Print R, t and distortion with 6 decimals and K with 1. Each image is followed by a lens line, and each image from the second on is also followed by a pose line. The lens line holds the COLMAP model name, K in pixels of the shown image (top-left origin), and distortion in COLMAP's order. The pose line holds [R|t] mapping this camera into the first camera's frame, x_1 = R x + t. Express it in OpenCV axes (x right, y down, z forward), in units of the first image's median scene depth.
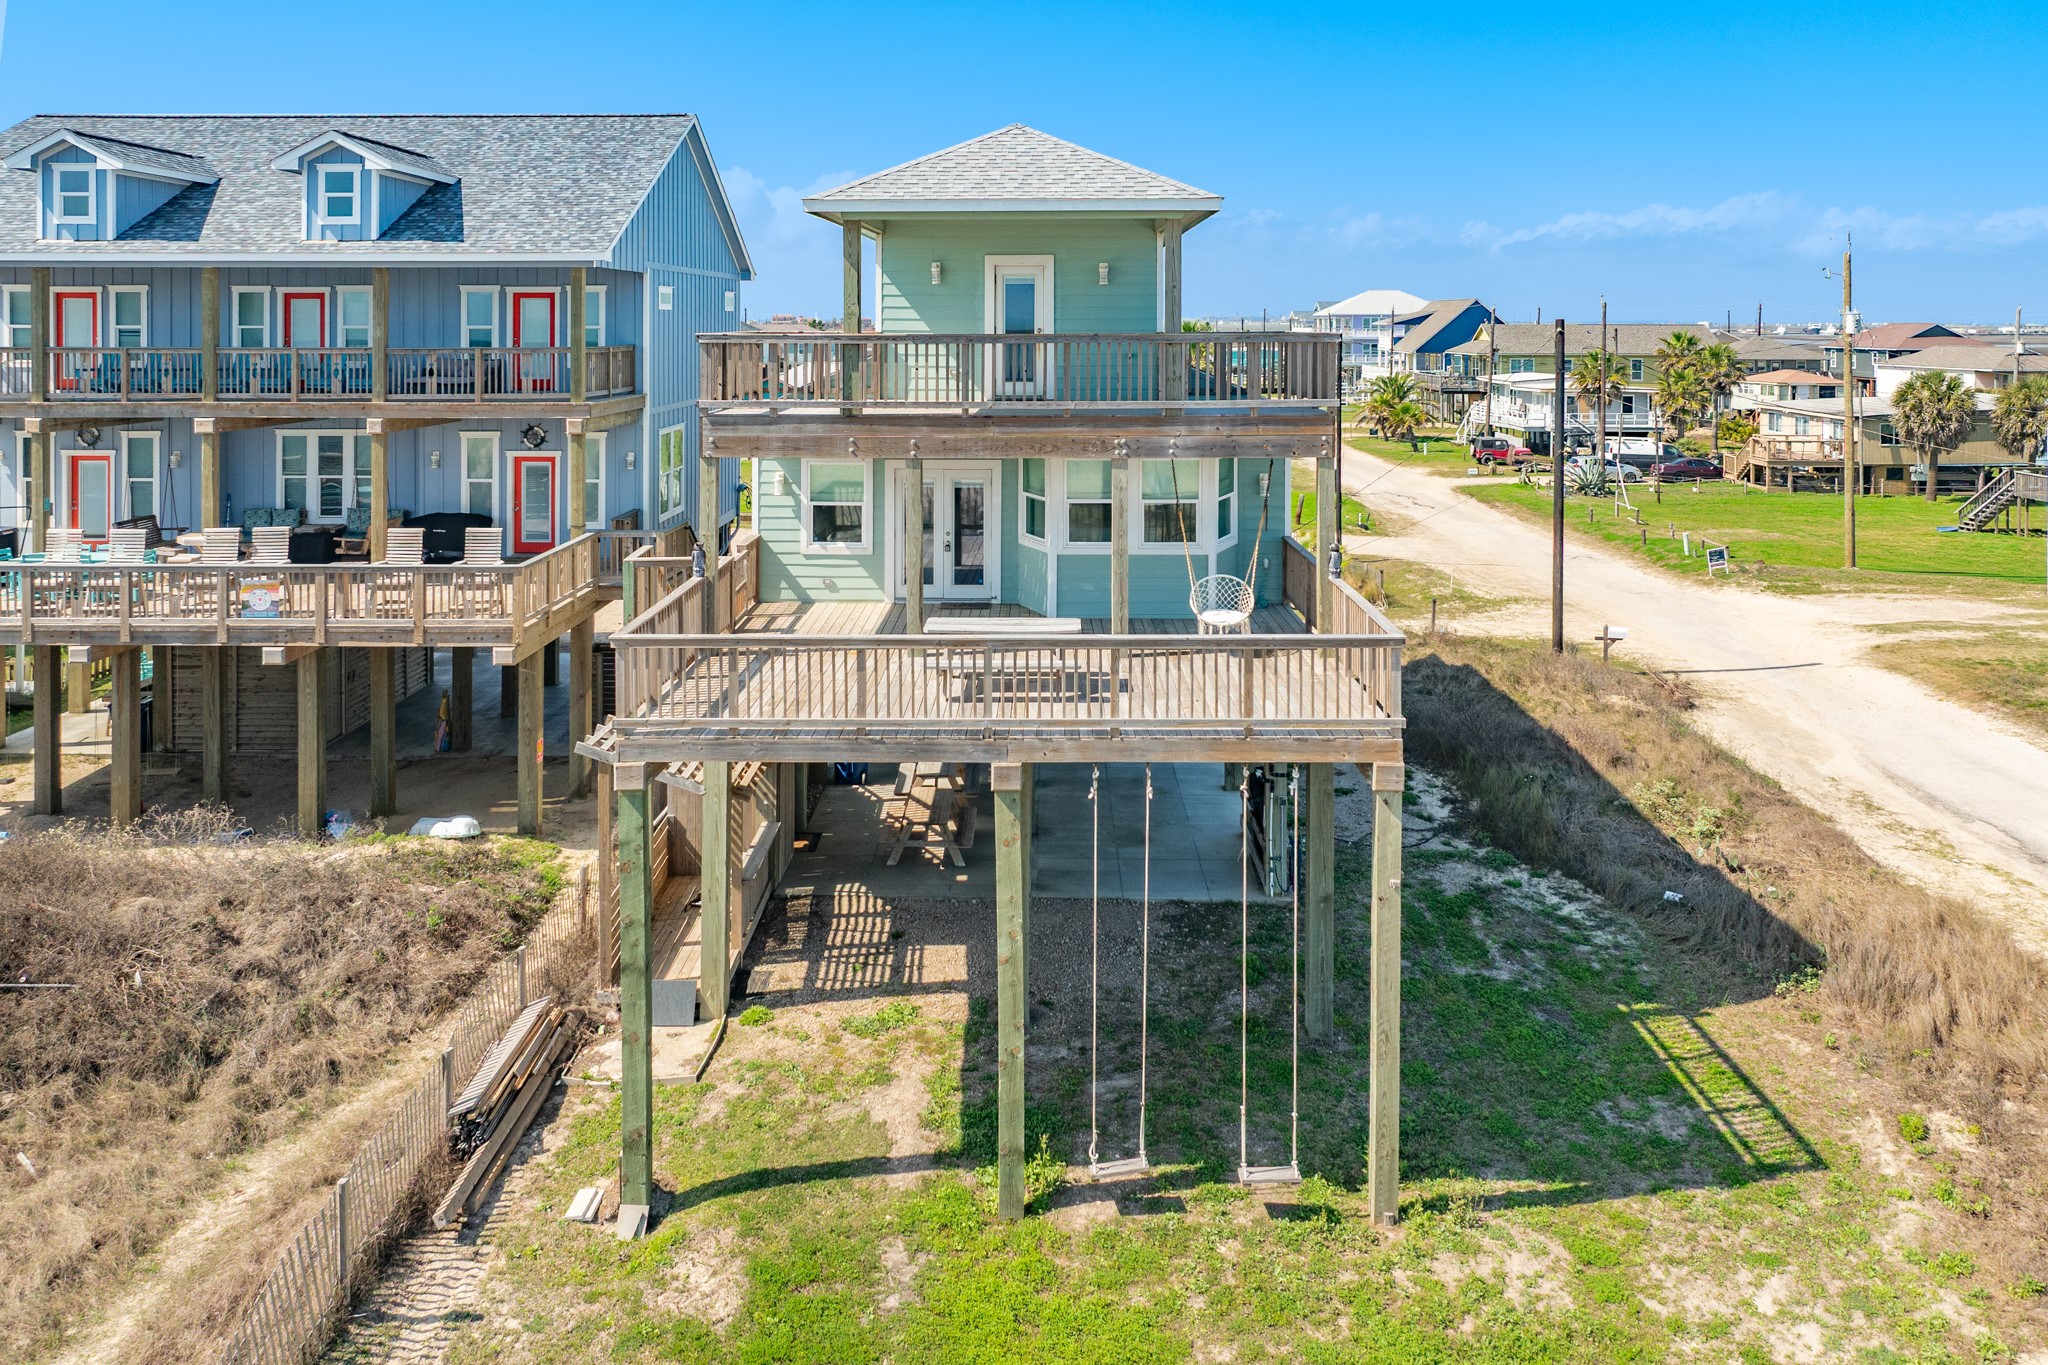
lens RADIAL K [[1485.5, 0, 1041.3], [0, 1485.5, 559.3], [0, 0, 1]] dist [-0.014111, 0.007544]
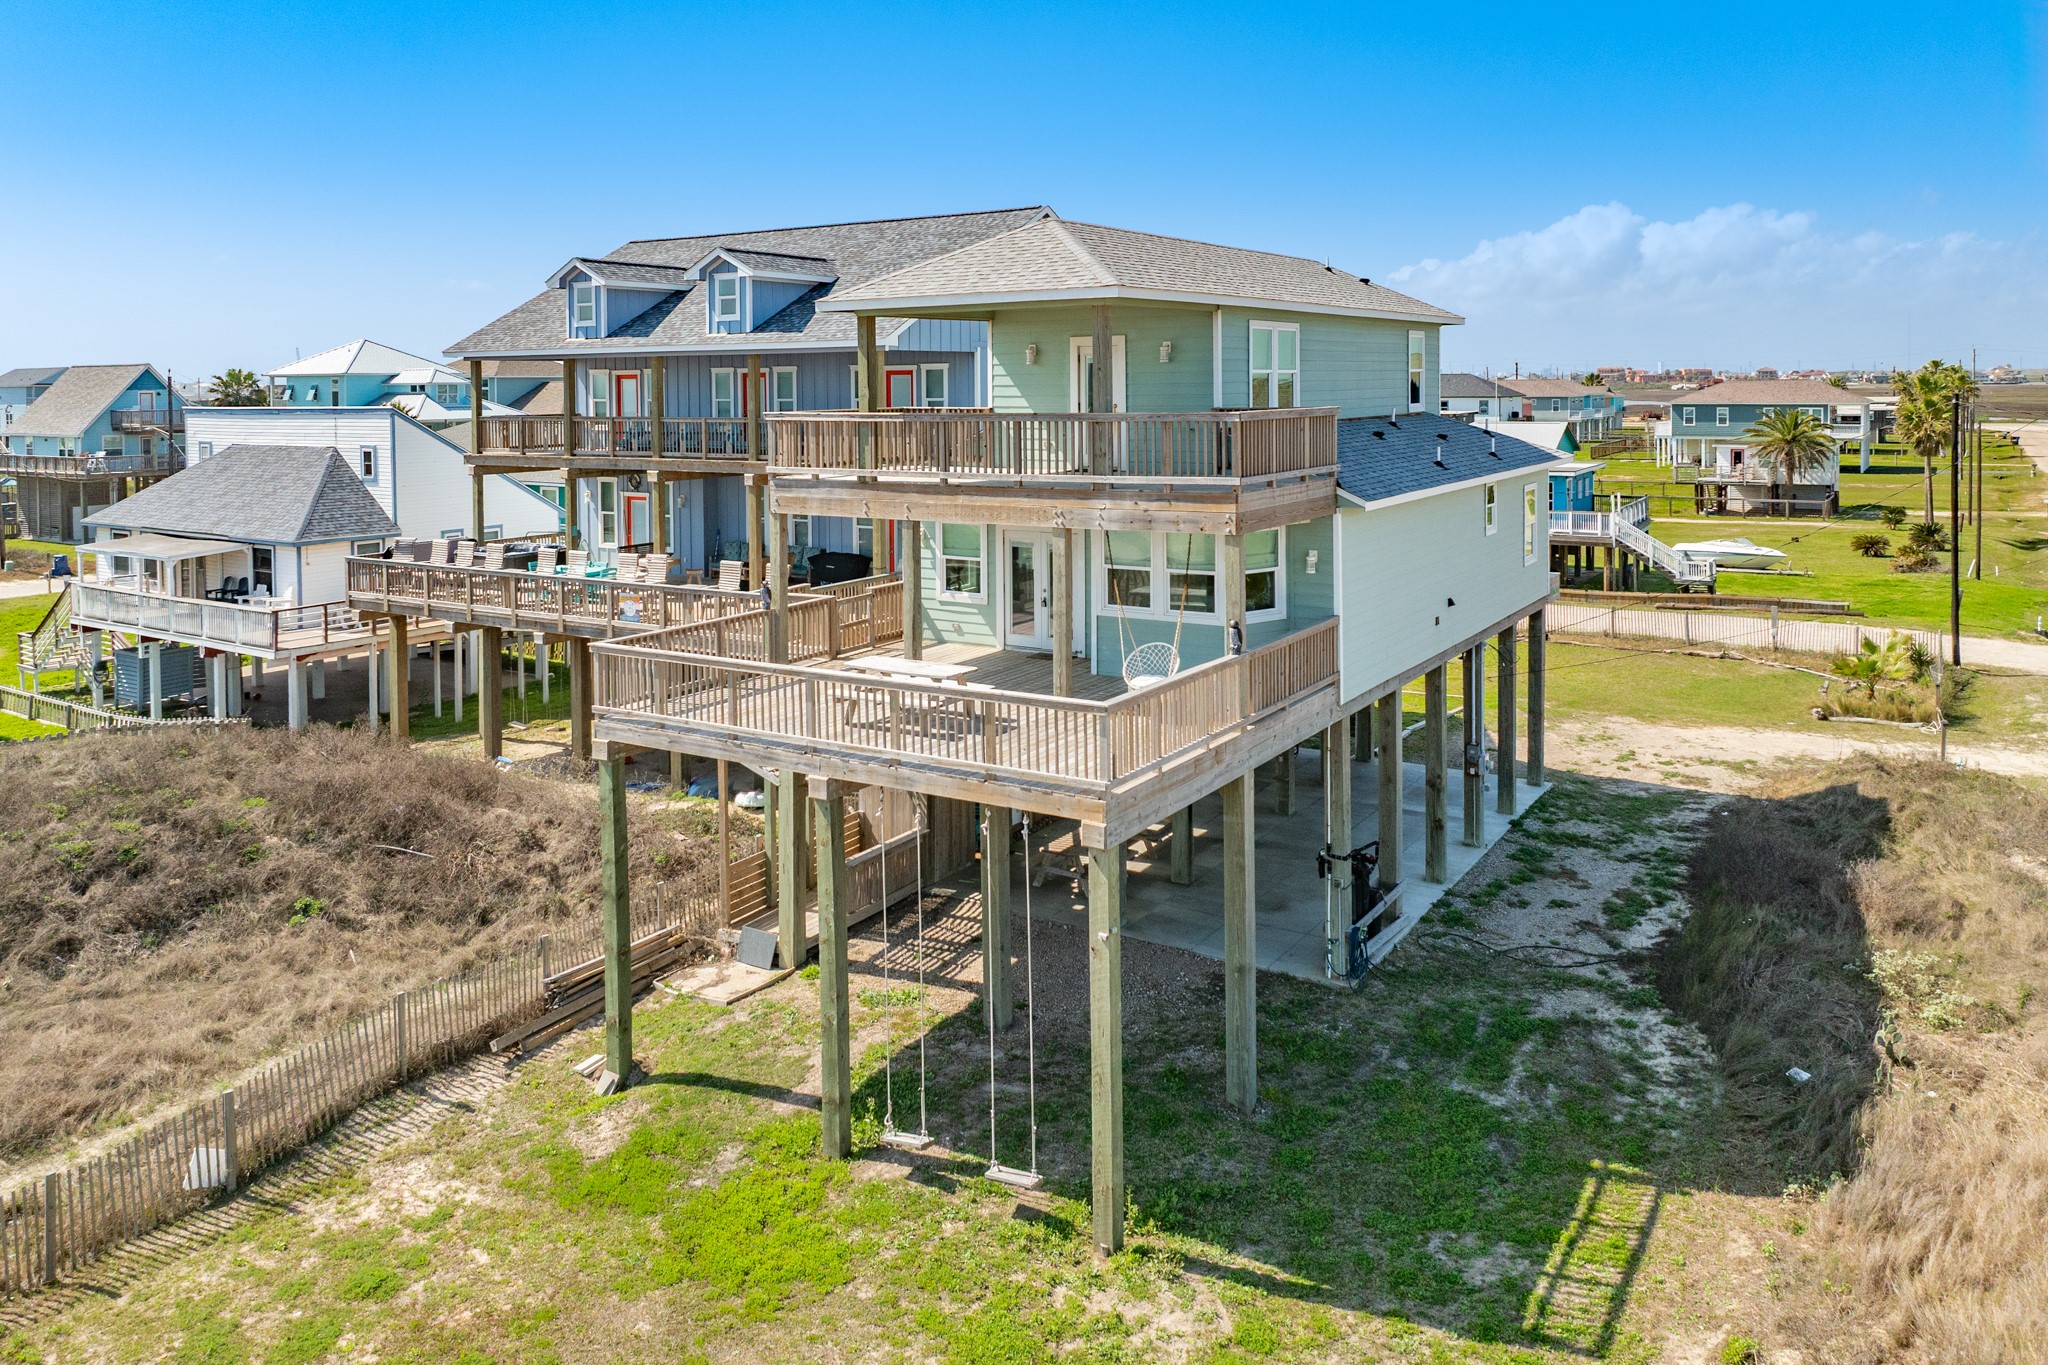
lens RADIAL K [[1485.5, 0, 1023.0], [0, 1485.5, 673.0], [0, 0, 1]] dist [-0.014111, 0.007544]
pose [[0.849104, 0.095363, -0.519547, 0.606075], [-0.080364, 0.995441, 0.051373, -0.014616], [0.522077, -0.001868, 0.852896, 0.054604]]
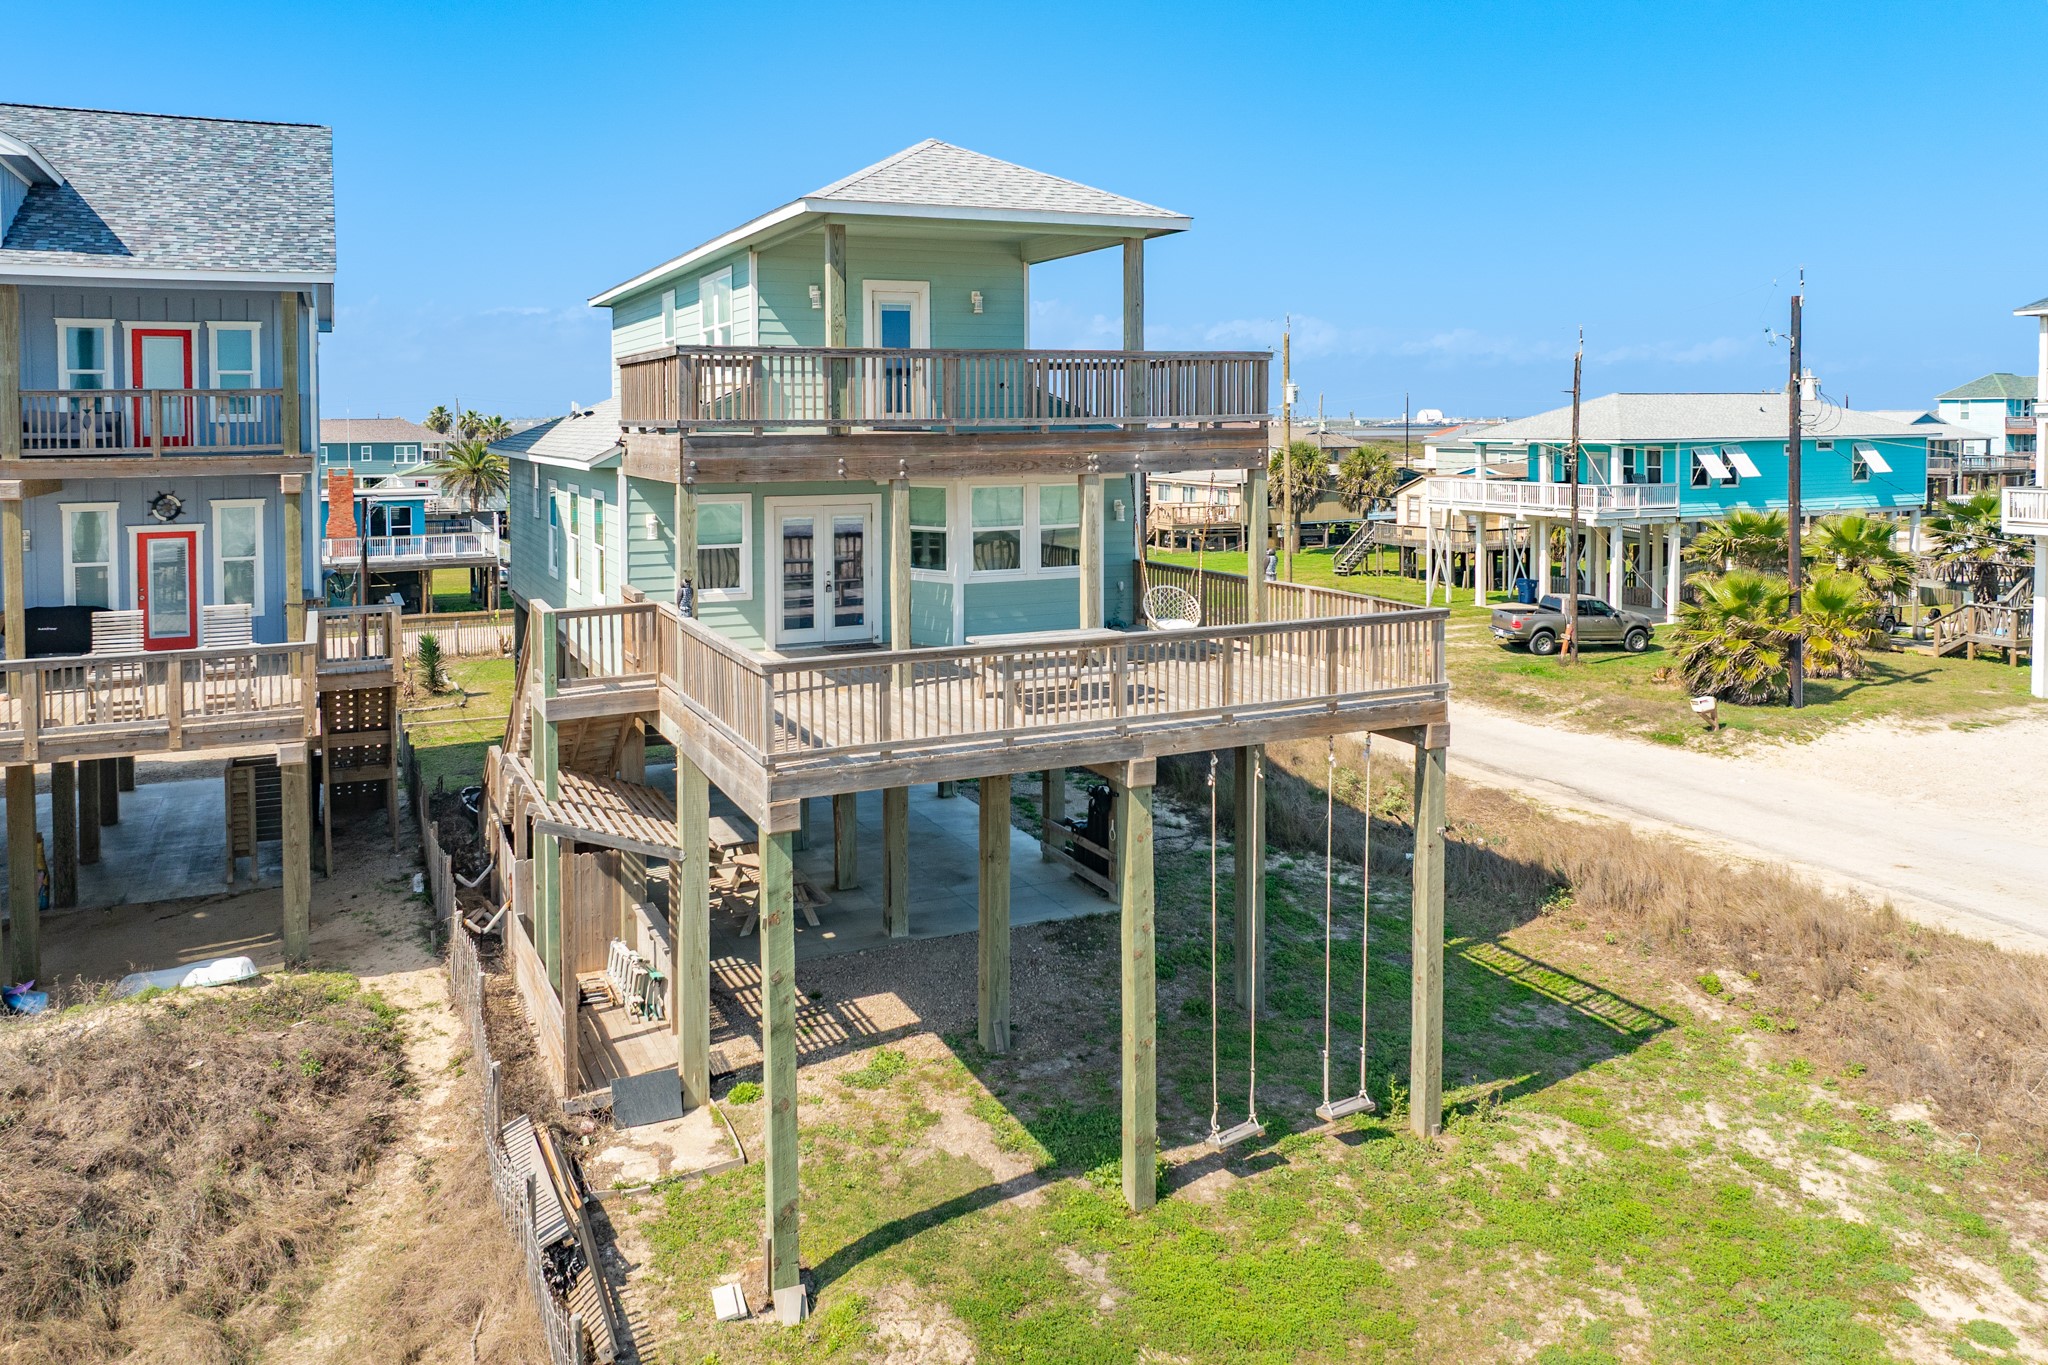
lens RADIAL K [[1485.5, 0, 1006.5], [0, 1485.5, 698.5], [0, 0, 1]] dist [-0.014111, 0.007544]
pose [[0.902606, -0.085792, 0.421832, -0.444296], [0.075962, 0.996304, 0.040091, 0.040270], [-0.423713, -0.004144, 0.905787, 0.098549]]
